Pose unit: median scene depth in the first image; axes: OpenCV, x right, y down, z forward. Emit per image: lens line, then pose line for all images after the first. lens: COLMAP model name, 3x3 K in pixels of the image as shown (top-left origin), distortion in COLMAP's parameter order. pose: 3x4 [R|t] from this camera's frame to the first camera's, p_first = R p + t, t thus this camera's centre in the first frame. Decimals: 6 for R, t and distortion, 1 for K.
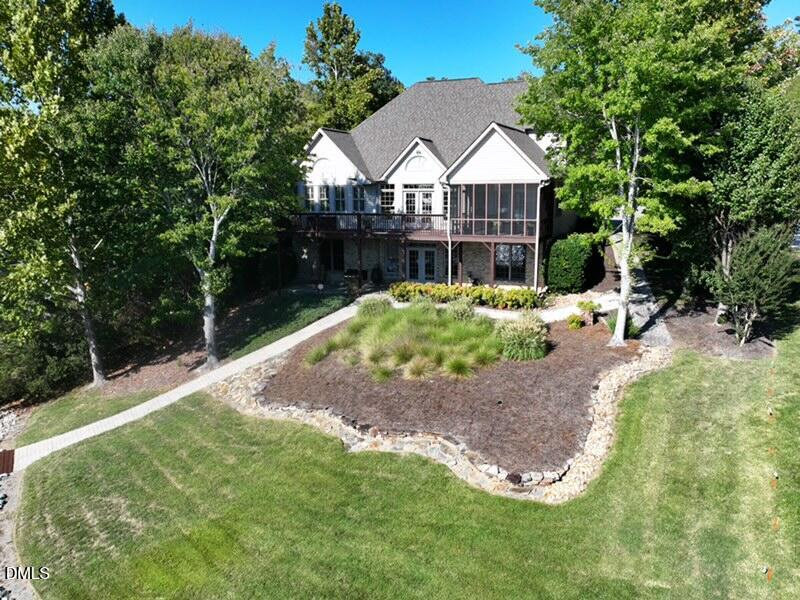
lens RADIAL K [[635.4, 0, 404.1], [0, 635.4, 295.3], [0, 0, 1]] dist [-0.002109, 0.018870]
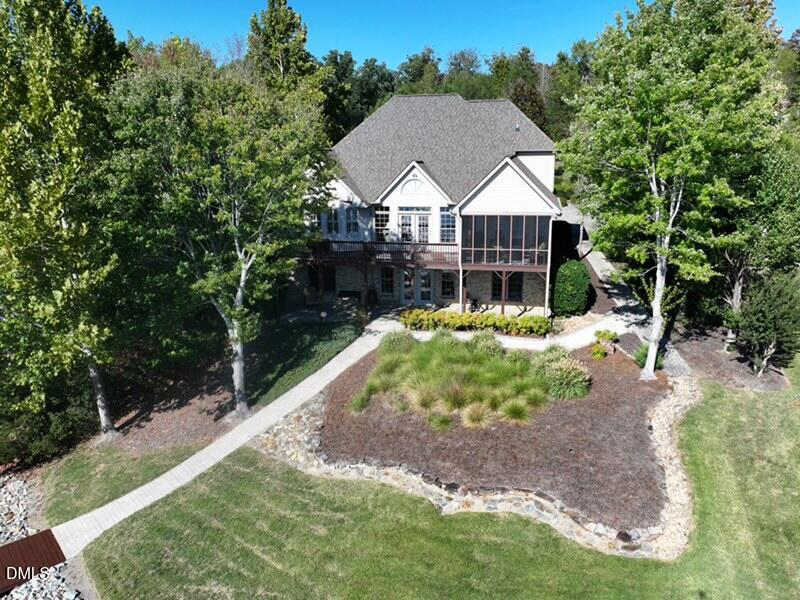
lens RADIAL K [[635.4, 0, 401.9], [0, 635.4, 293.4], [0, 0, 1]] dist [-0.002109, 0.018870]
pose [[0.984157, -0.037496, 0.173289, -0.226170], [0.028883, 0.998231, 0.051962, -0.117084], [-0.174931, -0.046133, 0.983499, 0.014390]]
